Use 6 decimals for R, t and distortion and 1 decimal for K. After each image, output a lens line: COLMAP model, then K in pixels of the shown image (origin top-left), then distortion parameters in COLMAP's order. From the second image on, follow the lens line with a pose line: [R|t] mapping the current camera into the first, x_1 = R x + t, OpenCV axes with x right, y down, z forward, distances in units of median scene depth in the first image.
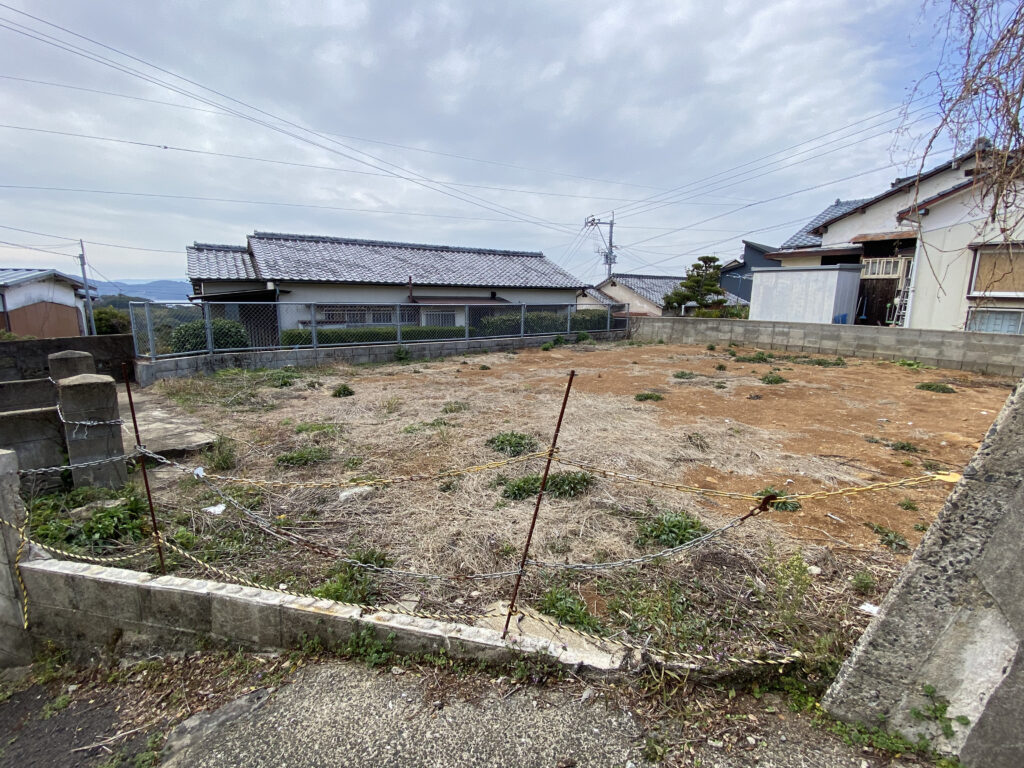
lens RADIAL K [[468.4, 0, 512.0], [0, 468.4, 384.0], [0, 0, 1]] dist [0.049130, -0.045682]
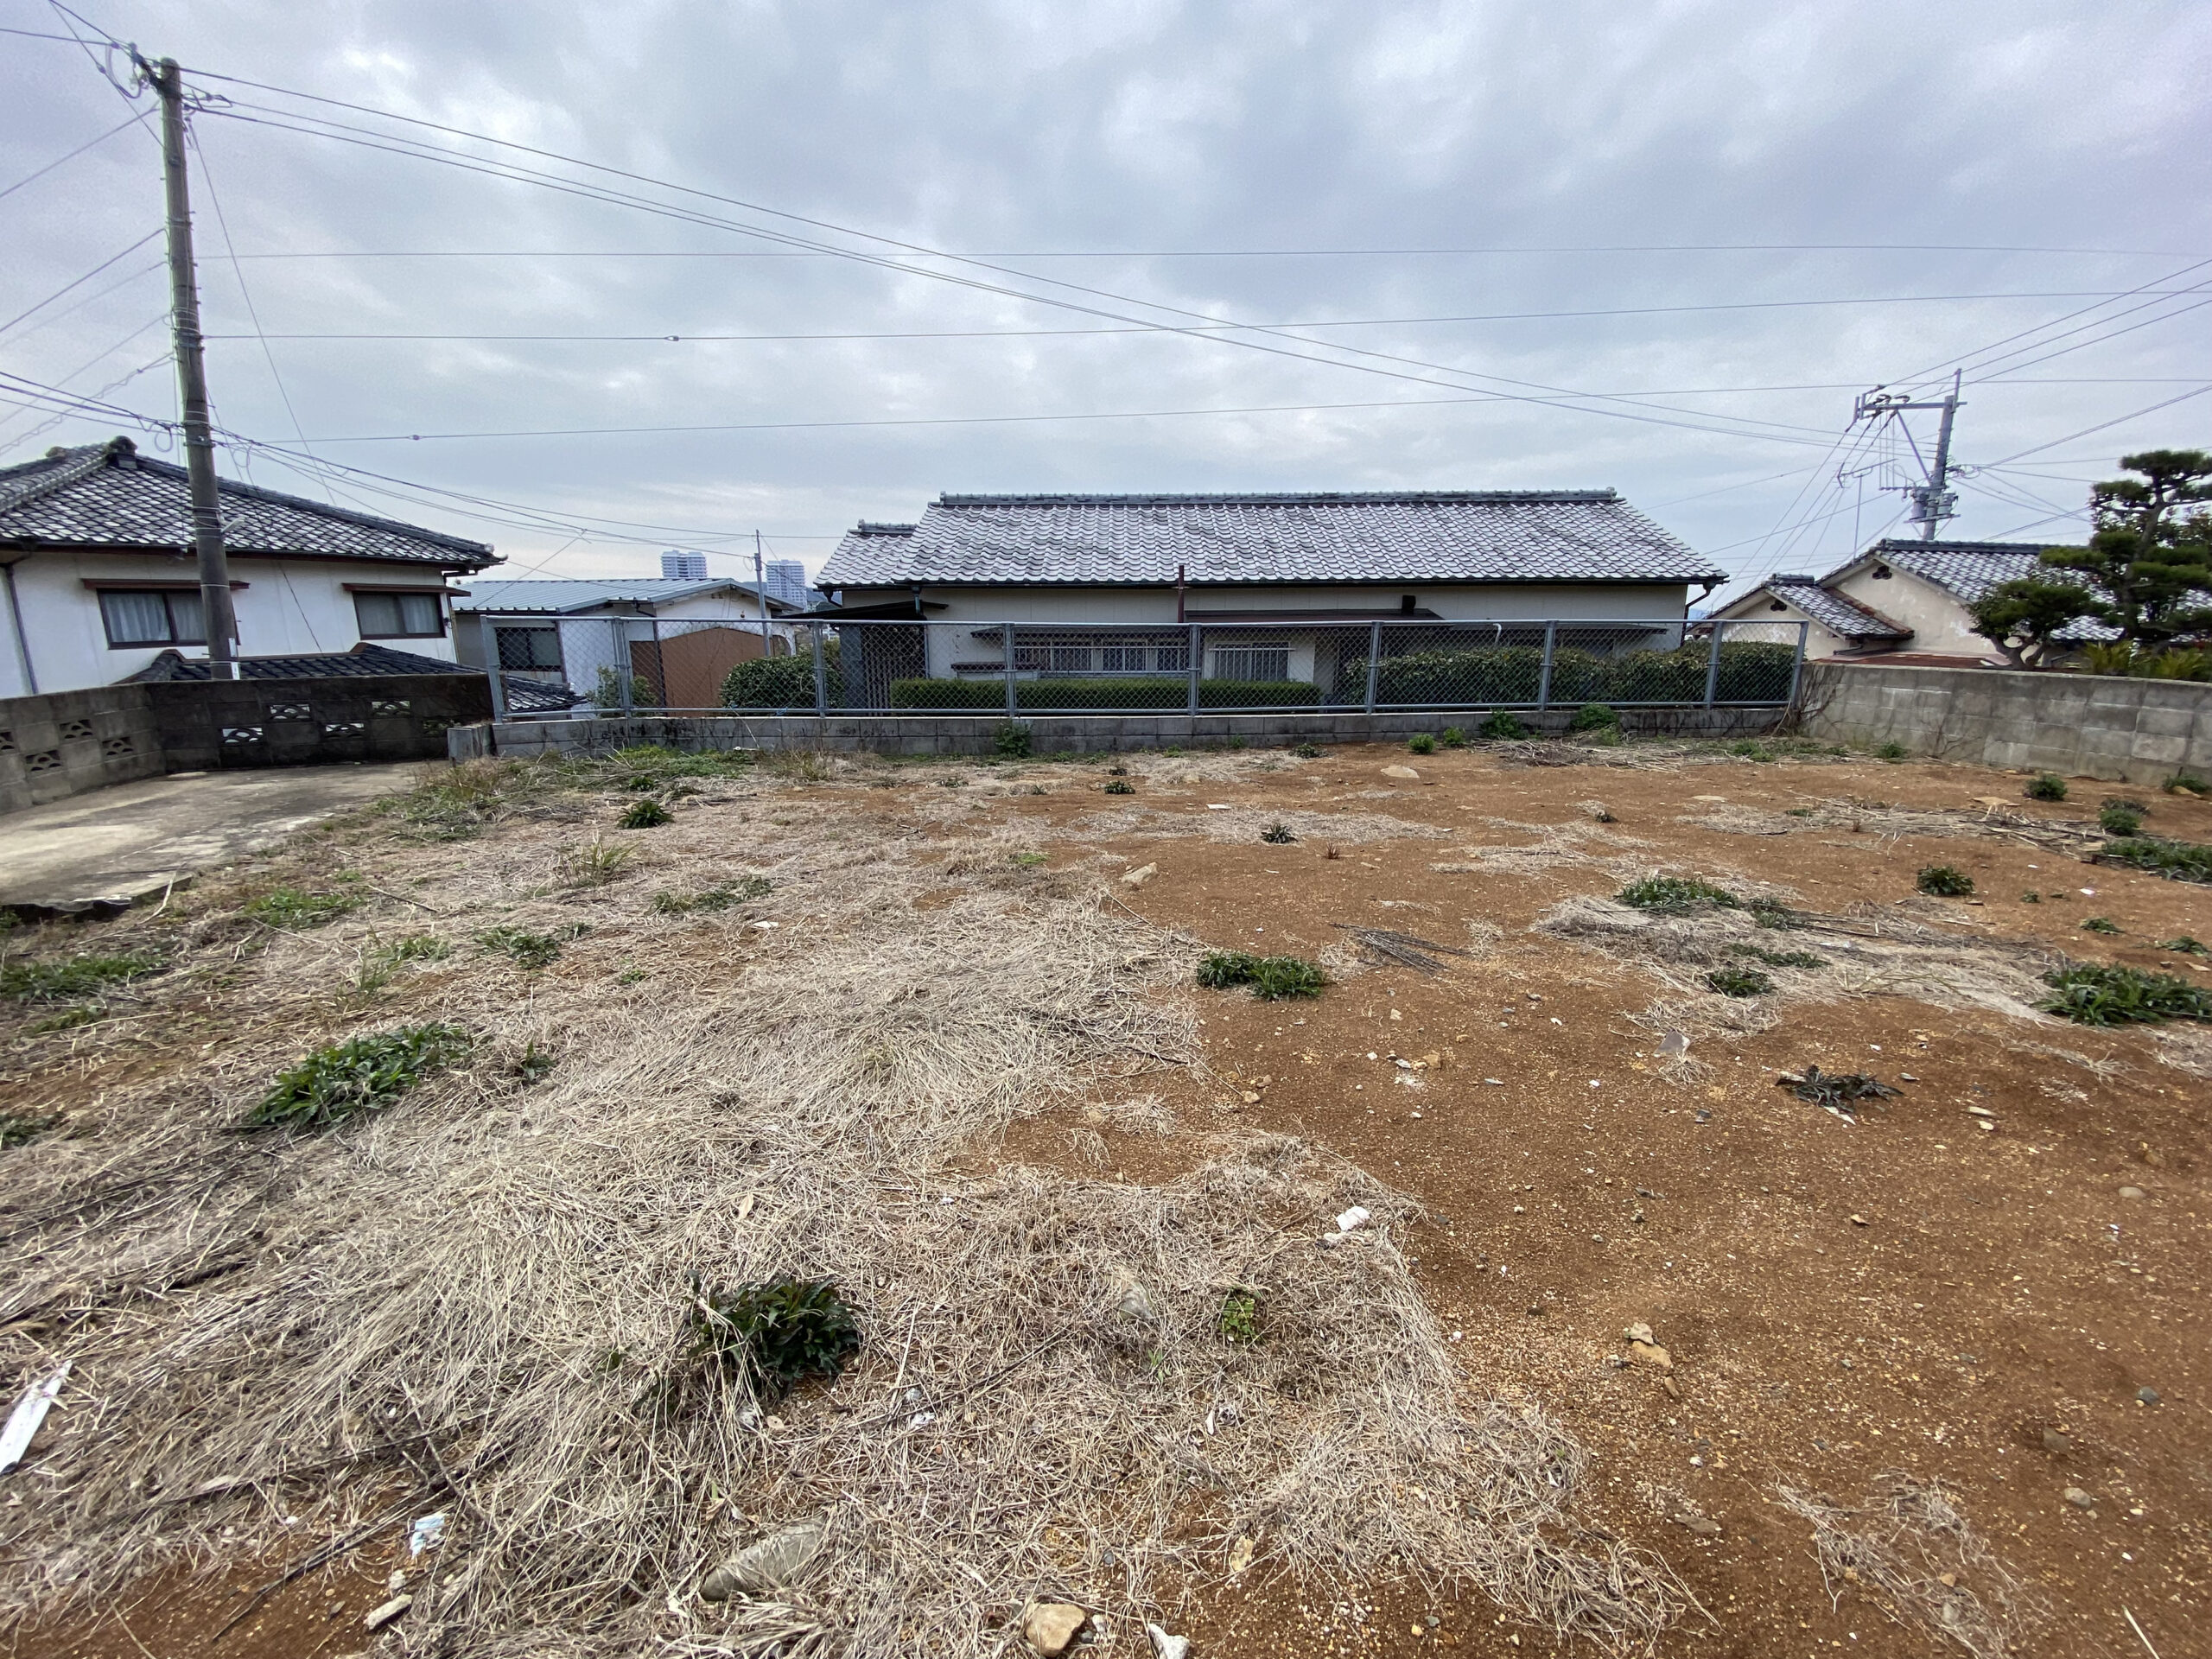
lens RADIAL K [[887.4, 0, 1106.0], [0, 887.4, 829.5], [0, 0, 1]] dist [0.020654, -0.021674]
pose [[0.830439, 0.116810, -0.544727, 0.208500], [-0.093425, 0.993125, 0.070535, -0.032847], [0.549221, -0.007684, 0.835642, 0.254334]]
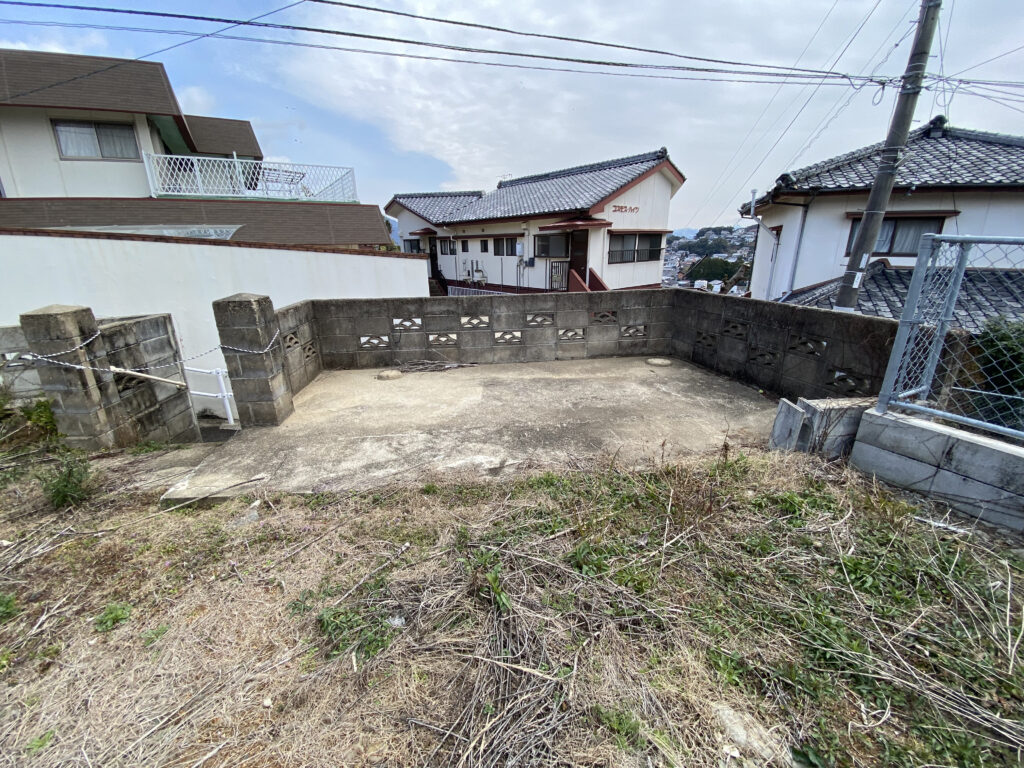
lens RADIAL K [[417.6, 0, 511.8], [0, 417.6, 387.2], [0, 0, 1]] dist [0.021658, -0.023084]
pose [[-0.657115, 0.239464, -0.714742, -0.180031], [-0.133120, 0.896429, 0.422722, -0.078268], [0.741943, 0.372923, -0.557180, 0.476748]]
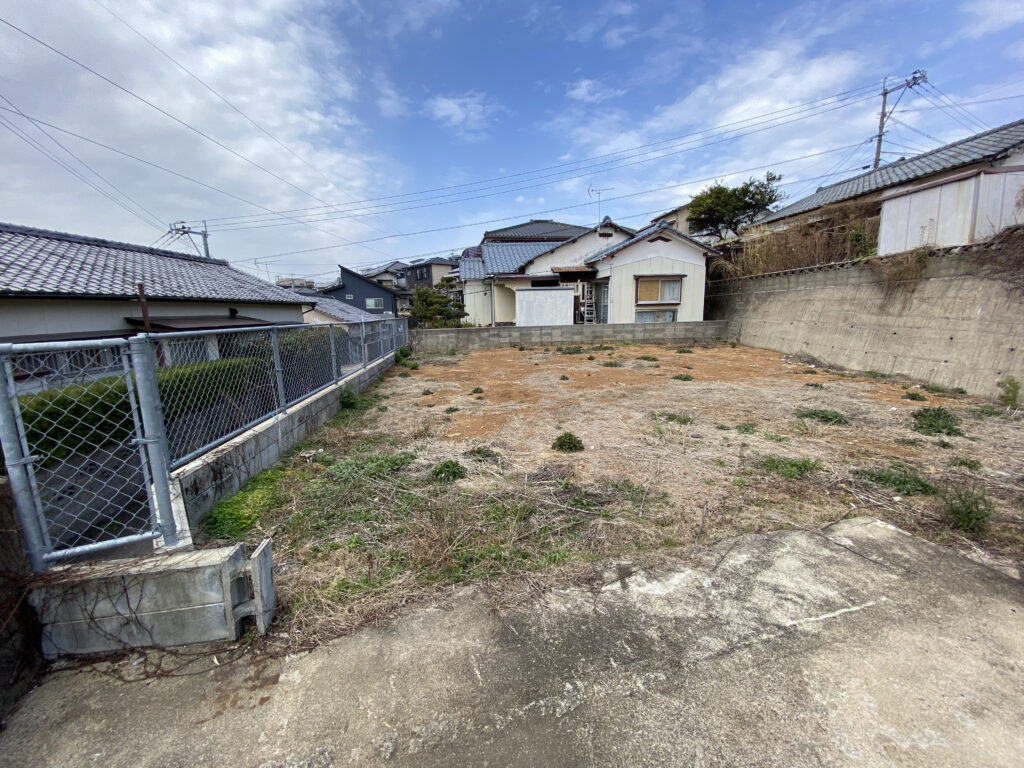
lens RADIAL K [[410.8, 0, 512.0], [0, 410.8, 384.0], [0, 0, 1]] dist [0.020654, -0.021674]
pose [[0.531616, -0.167422, 0.830274, -0.415274], [0.183959, 0.979692, 0.079764, -0.060917], [-0.826767, 0.110332, 0.551619, 0.337910]]
